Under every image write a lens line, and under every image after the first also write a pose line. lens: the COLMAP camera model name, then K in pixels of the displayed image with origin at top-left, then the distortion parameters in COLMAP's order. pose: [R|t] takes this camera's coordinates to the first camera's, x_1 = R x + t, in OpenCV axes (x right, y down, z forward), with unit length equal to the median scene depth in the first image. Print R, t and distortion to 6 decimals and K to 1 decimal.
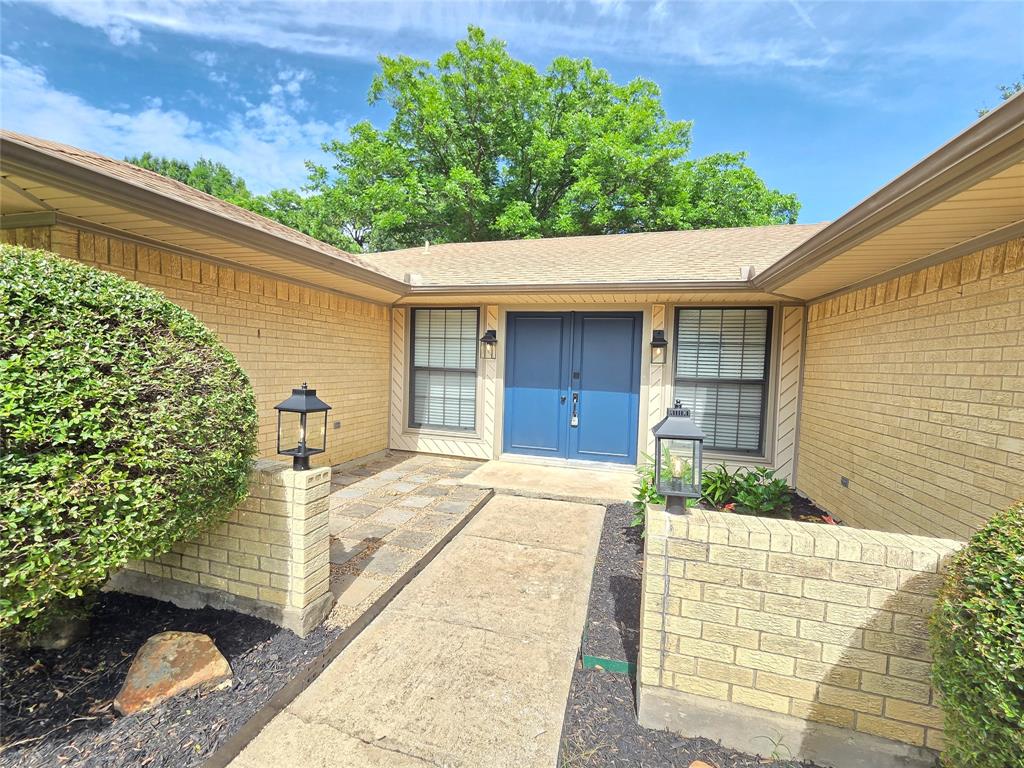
lens RADIAL K [[422.5, 0, 510.8], [0, 422.5, 382.3], [0, 0, 1]] dist [-0.001279, 0.000446]
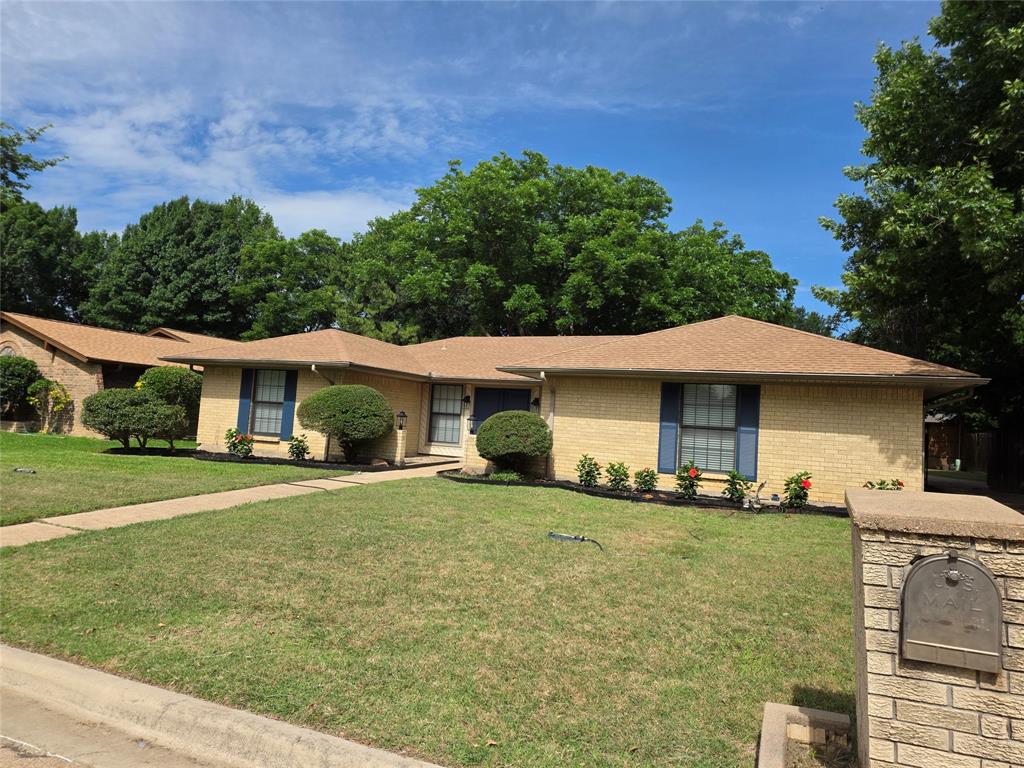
lens RADIAL K [[686.1, 0, 512.0], [0, 686.1, 384.0], [0, 0, 1]] dist [0.002044, 0.000240]
pose [[0.990385, 0.025510, -0.135963, 0.609793], [-0.041247, 0.992599, -0.114218, 0.192597], [0.132043, 0.118728, 0.984108, -2.257564]]
